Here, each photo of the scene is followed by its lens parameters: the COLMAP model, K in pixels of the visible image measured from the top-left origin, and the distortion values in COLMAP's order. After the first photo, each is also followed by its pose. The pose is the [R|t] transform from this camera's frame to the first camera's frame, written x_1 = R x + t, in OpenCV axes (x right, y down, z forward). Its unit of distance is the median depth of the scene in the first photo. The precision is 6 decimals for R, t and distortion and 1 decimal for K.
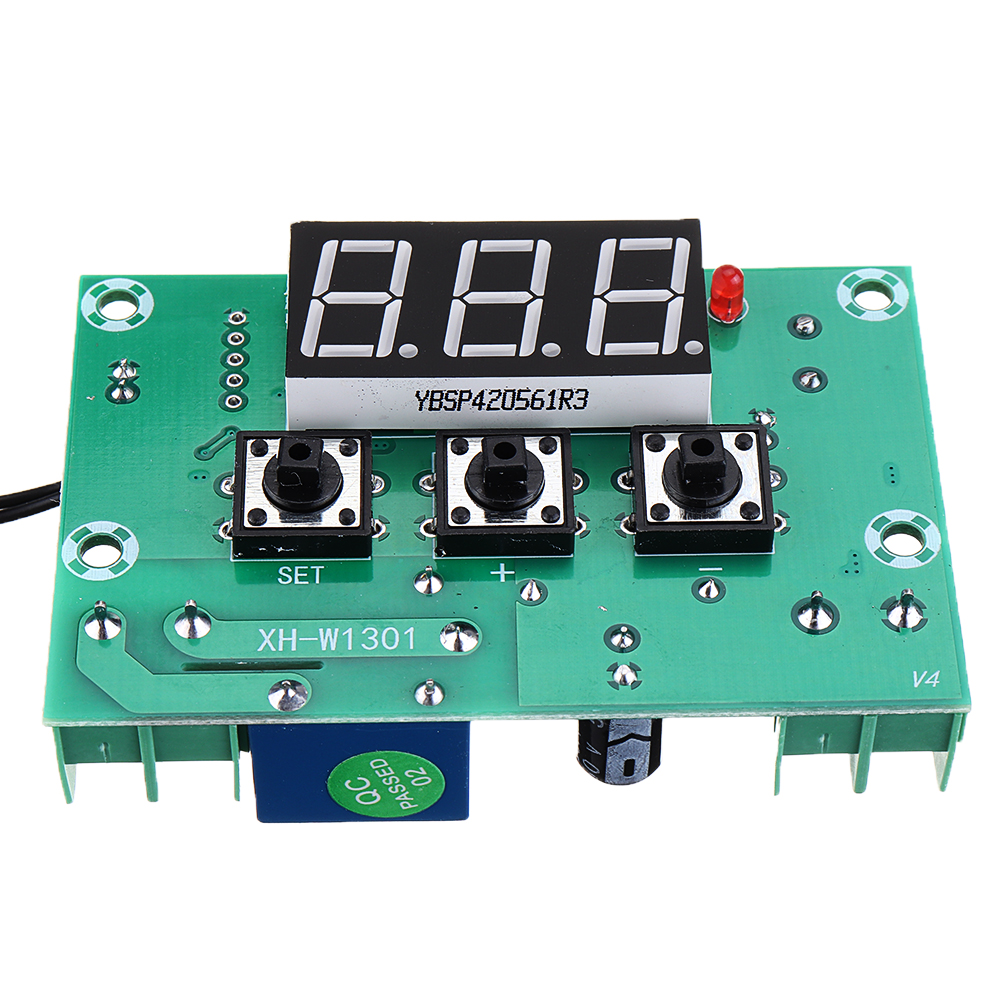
lens RADIAL K [[3289.2, 0, 500.0], [0, 3289.2, 500.0], [0, 0, 1]] dist [0.120414, 1.147252]
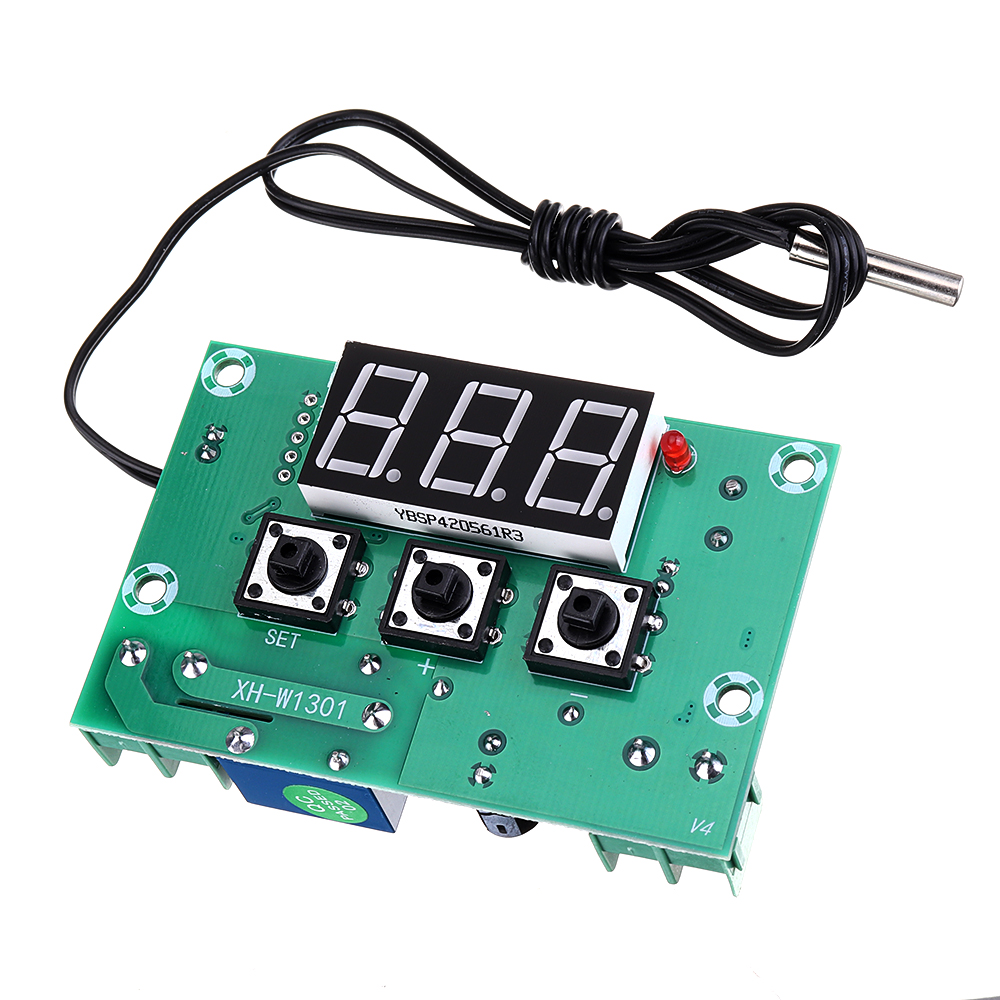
lens RADIAL K [[3289.2, 0, 500.0], [0, 3289.2, 500.0], [0, 0, 1]] dist [0.120414, 1.147252]
pose [[0.934206, 0.181548, -0.307083, 0.404790], [-0.105250, 0.962767, 0.249001, -0.358623], [0.340855, -0.200298, 0.918531, -0.160924]]
